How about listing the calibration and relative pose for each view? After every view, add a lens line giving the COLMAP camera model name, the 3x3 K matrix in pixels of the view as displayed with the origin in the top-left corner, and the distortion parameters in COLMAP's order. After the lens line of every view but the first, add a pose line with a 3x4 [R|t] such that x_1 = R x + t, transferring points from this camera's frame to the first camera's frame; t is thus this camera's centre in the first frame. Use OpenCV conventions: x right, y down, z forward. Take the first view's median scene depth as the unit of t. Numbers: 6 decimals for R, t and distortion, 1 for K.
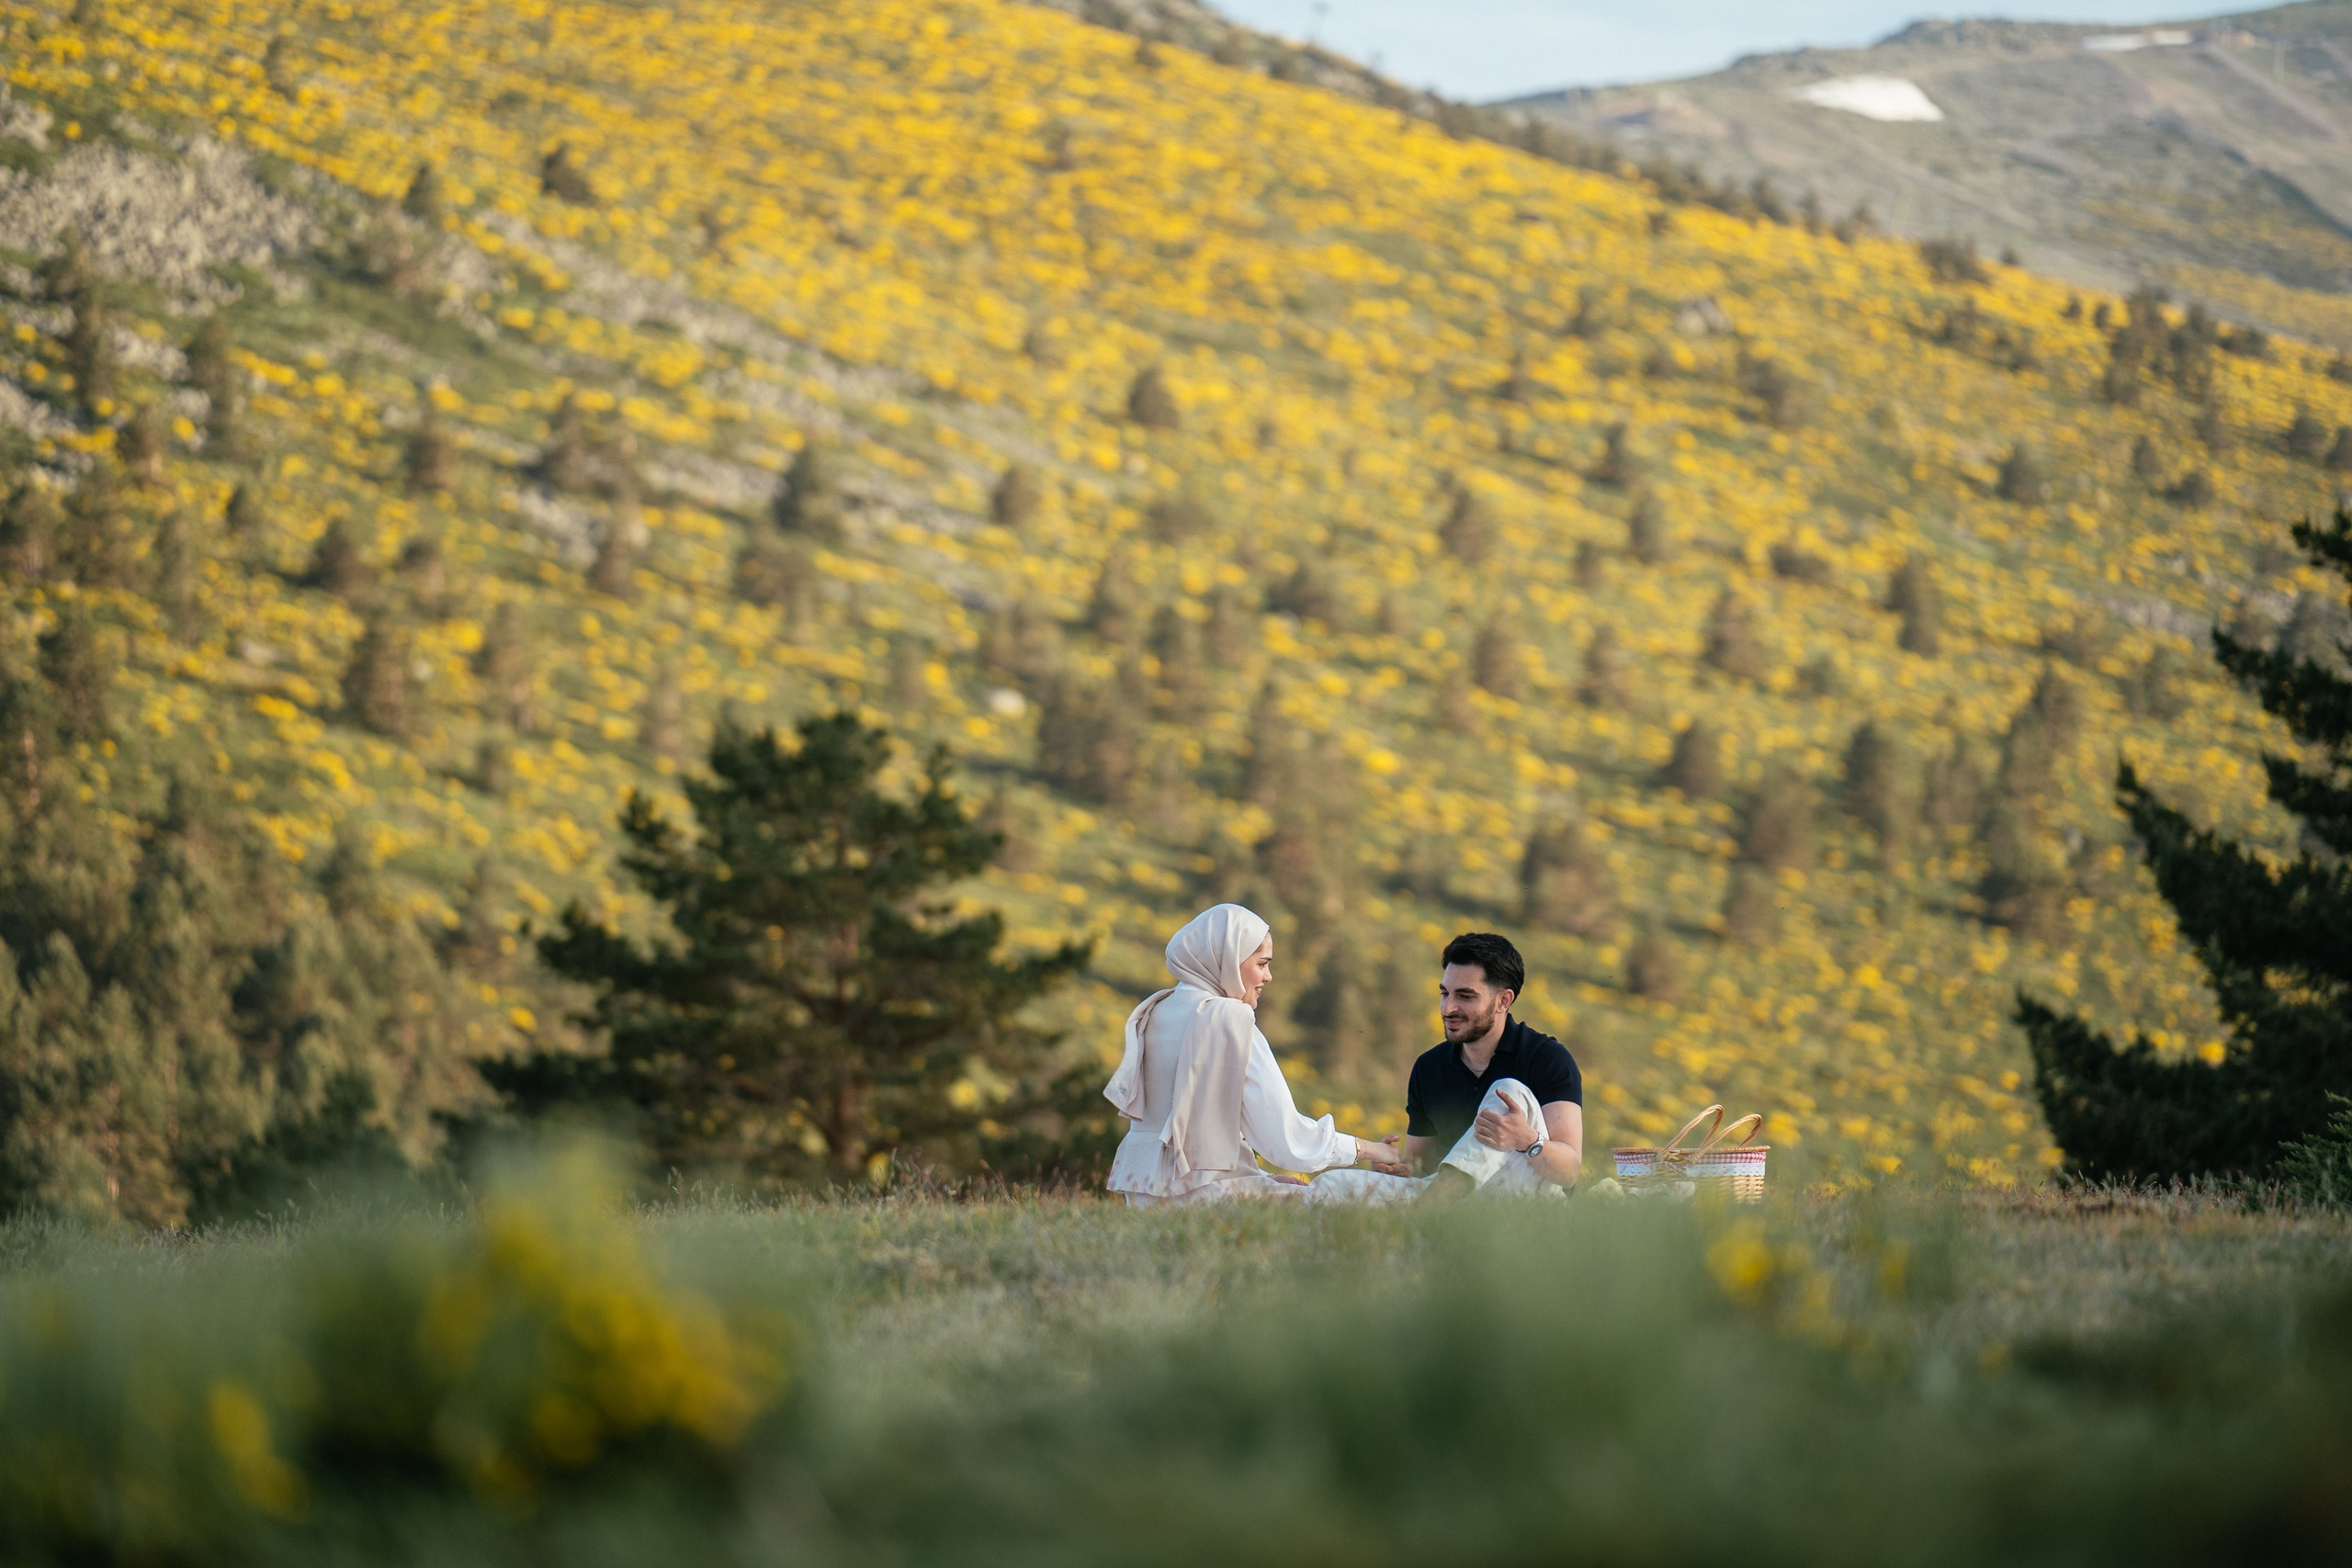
lens RADIAL K [[11667.1, 0, 1257.5], [0, 11667.1, 849.8], [0, 0, 1]] dist [2.685971, 10.315548]
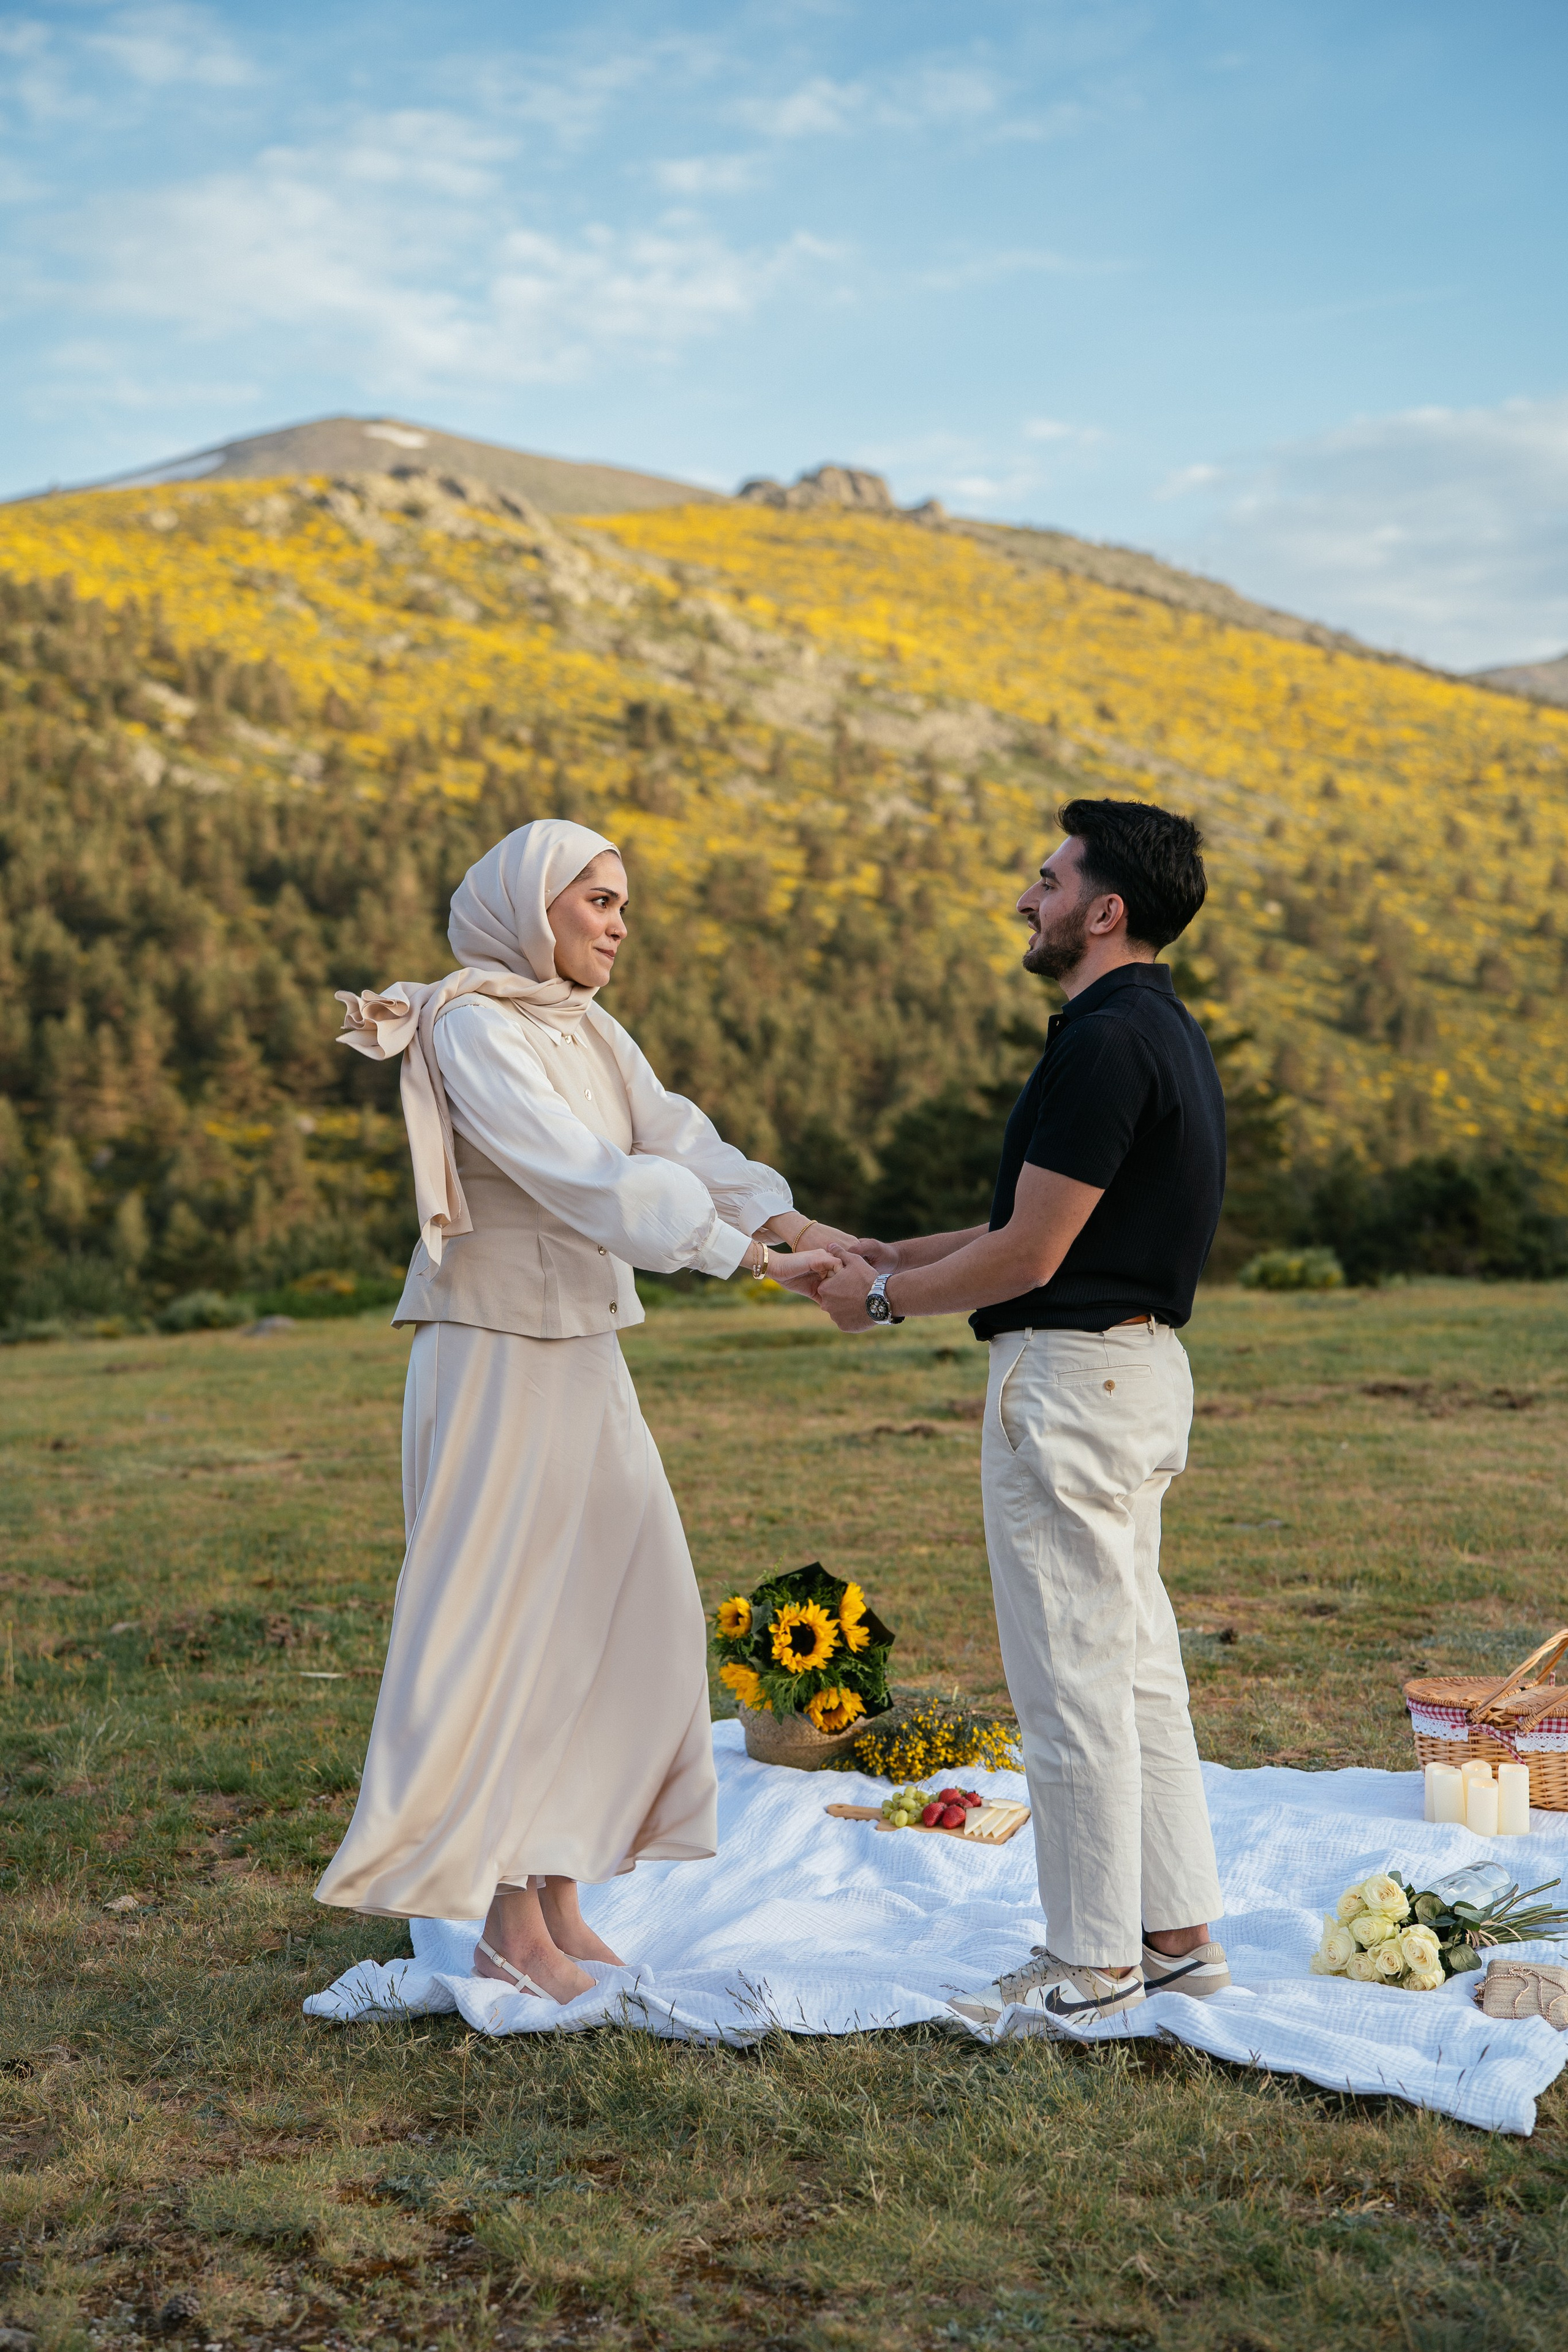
lens RADIAL K [[3605.0, 0, 807.3], [0, 3605.0, 1171.4], [0, 0, 1]] dist [0.262533, 0.022605]
pose [[0.986769, -0.002918, -0.162105, 0.007097], [0.012895, 0.998083, 0.060531, -0.004281], [0.161618, -0.061820, 0.984915, 0.188310]]
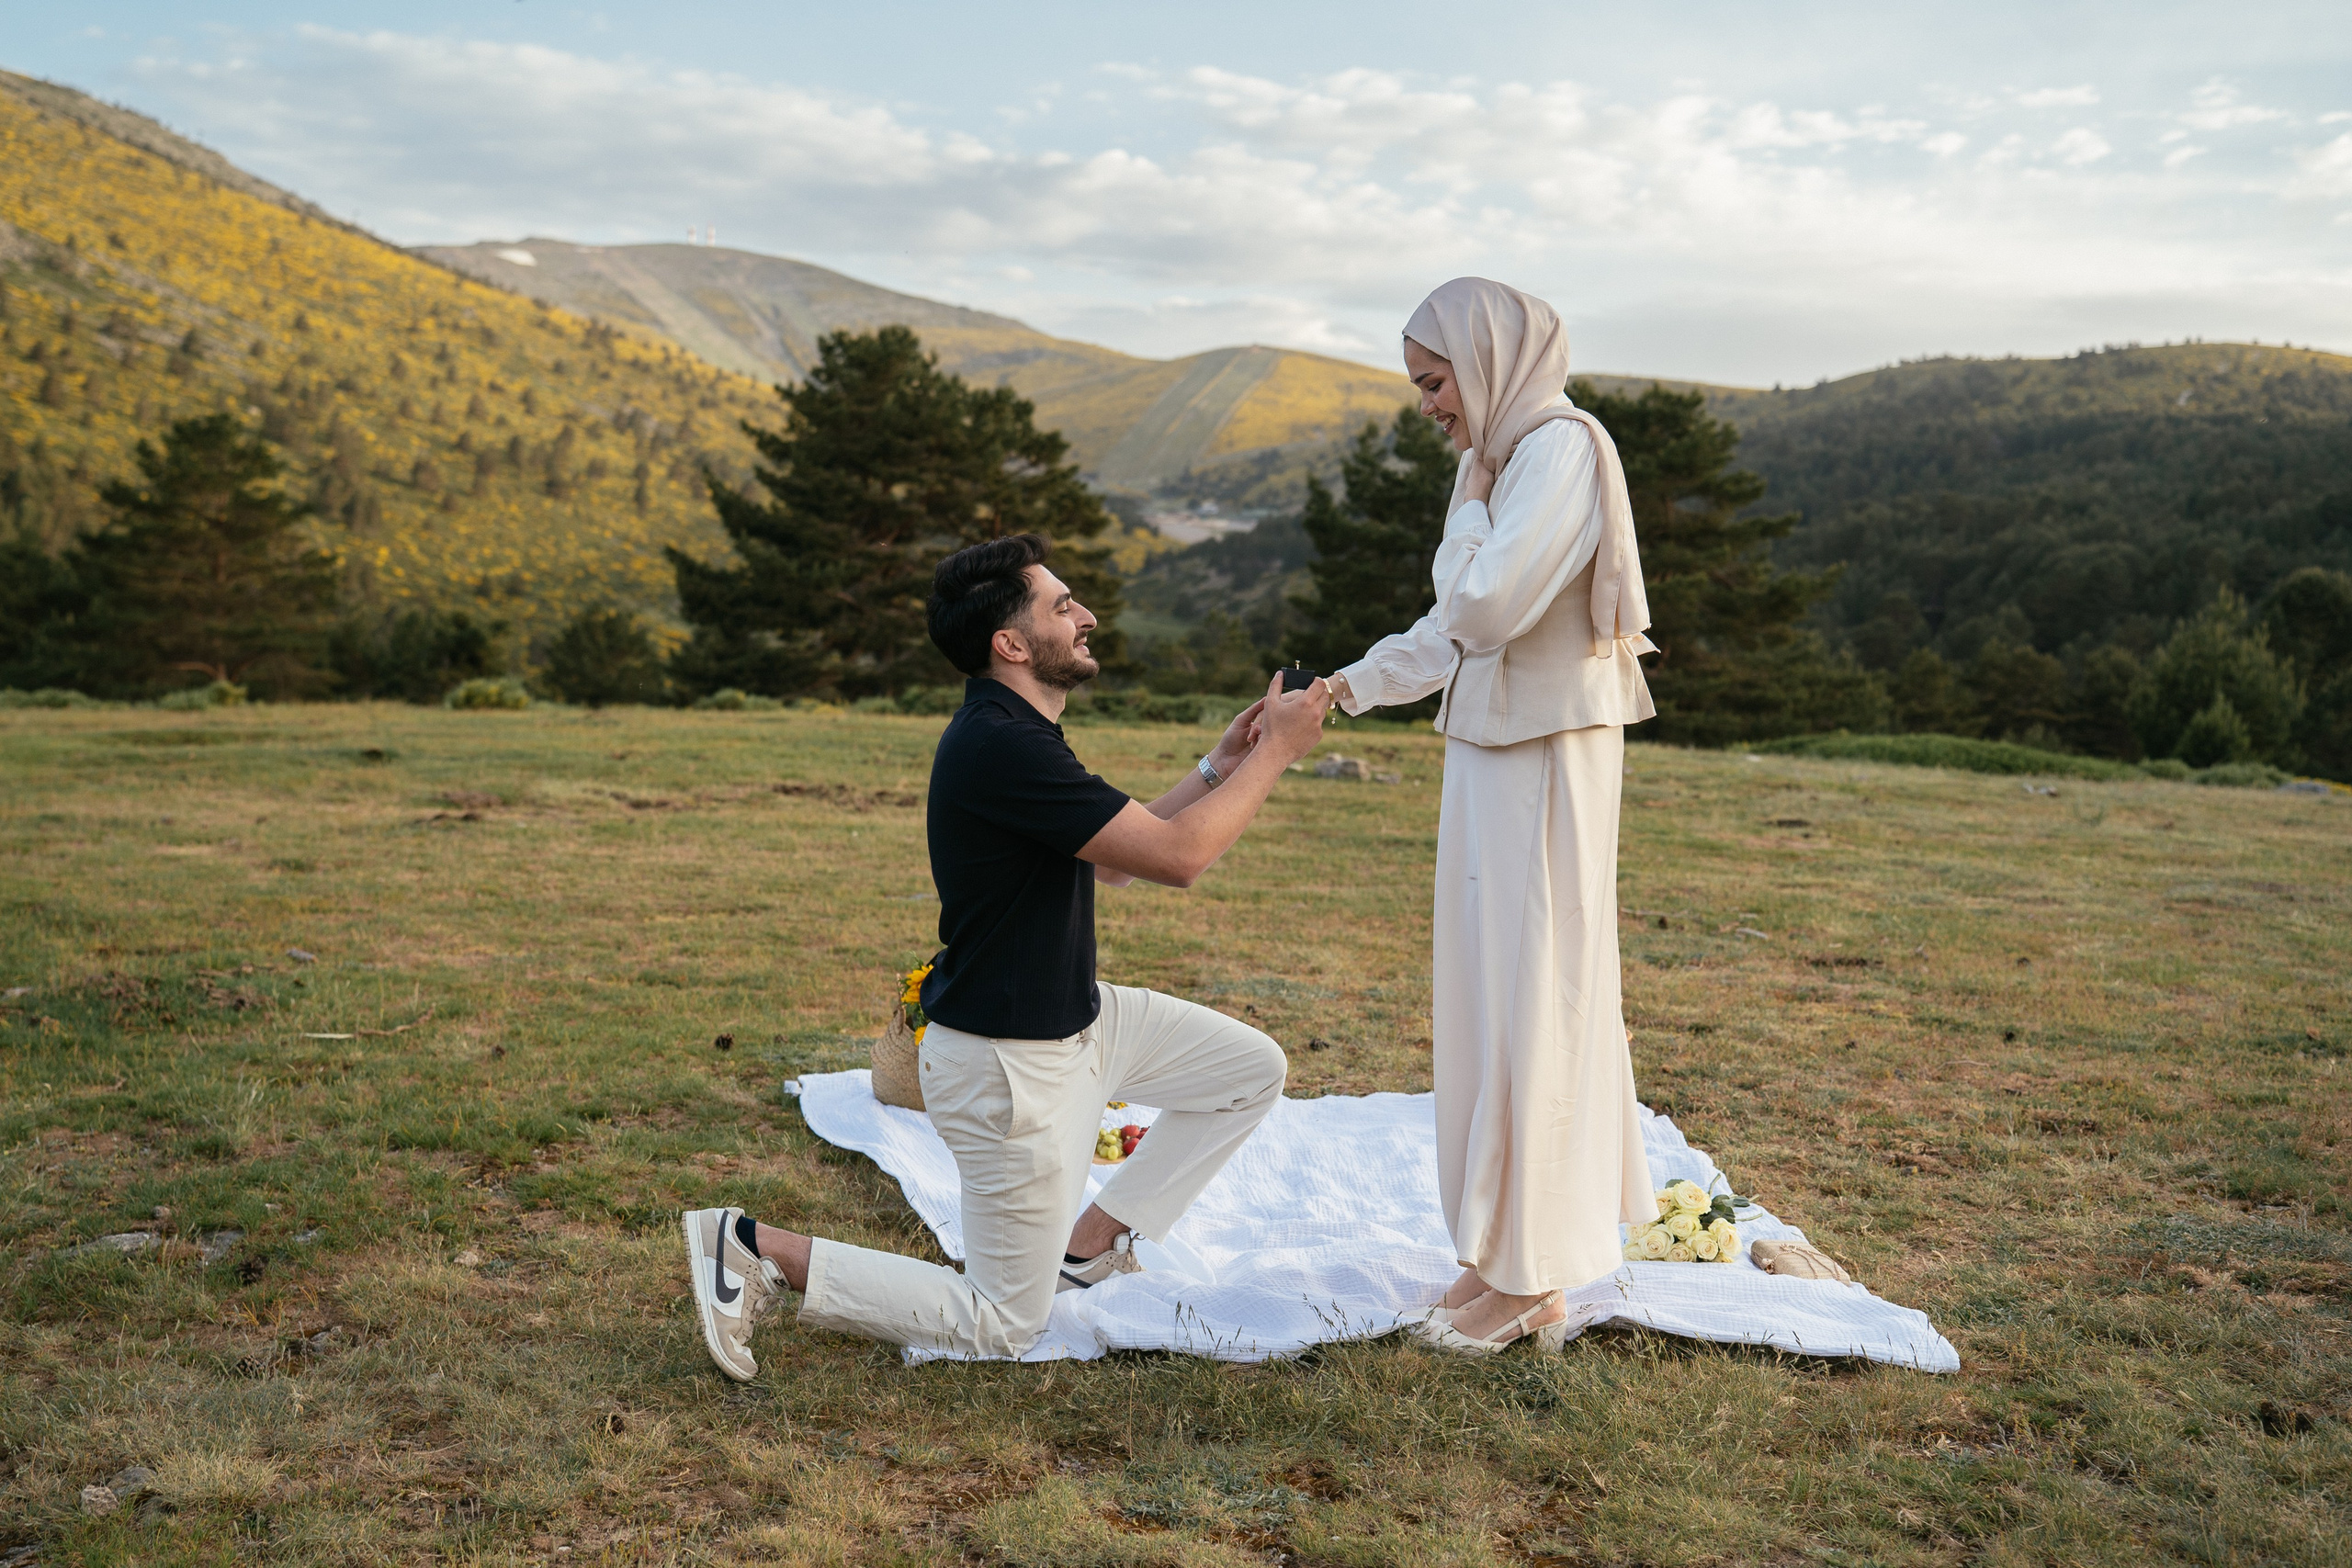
lens RADIAL K [[2668.3, 0, 1172.5], [0, 2668.3, 760.6], [0, 0, 1]] dist [-0.062858, 0.272295]
pose [[0.947224, 0.030528, 0.319115, -0.012499], [-0.064116, 0.993383, 0.095282, -0.002630], [-0.314095, -0.110713, 0.942914, 0.197752]]
